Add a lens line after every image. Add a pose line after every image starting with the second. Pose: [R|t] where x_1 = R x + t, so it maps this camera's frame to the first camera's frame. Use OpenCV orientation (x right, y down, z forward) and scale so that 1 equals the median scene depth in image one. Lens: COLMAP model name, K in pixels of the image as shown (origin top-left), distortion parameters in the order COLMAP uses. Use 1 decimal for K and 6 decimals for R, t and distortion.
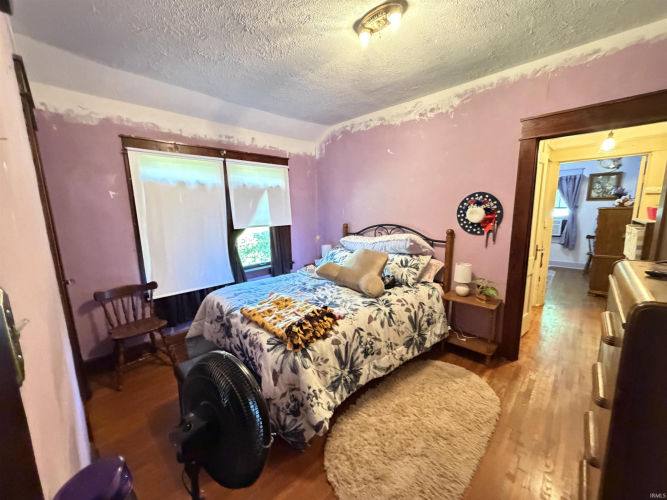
lens RADIAL K [[266.3, 0, 331.2], [0, 266.3, 249.4], [0, 0, 1]] dist [-0.000003, -0.000085]
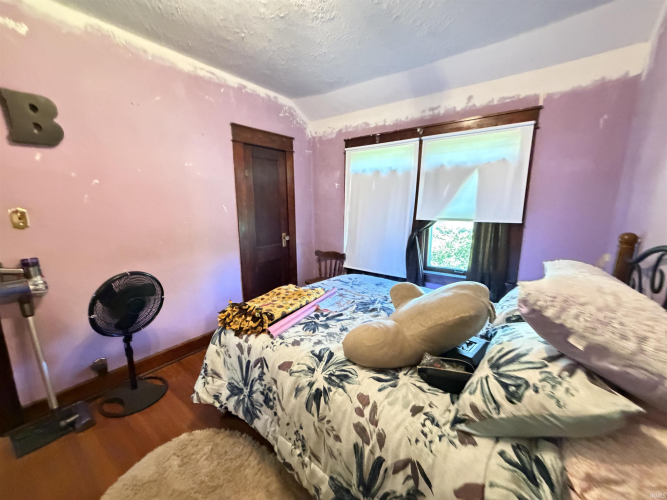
lens RADIAL K [[266.3, 0, 331.2], [0, 266.3, 249.4], [0, 0, 1]] dist [-0.000003, -0.000085]
pose [[0.131920, 0.195254, -0.971840, 0.583973], [-0.152935, 0.972679, 0.174663, -0.115615], [0.979392, 0.125587, 0.158177, 0.768829]]
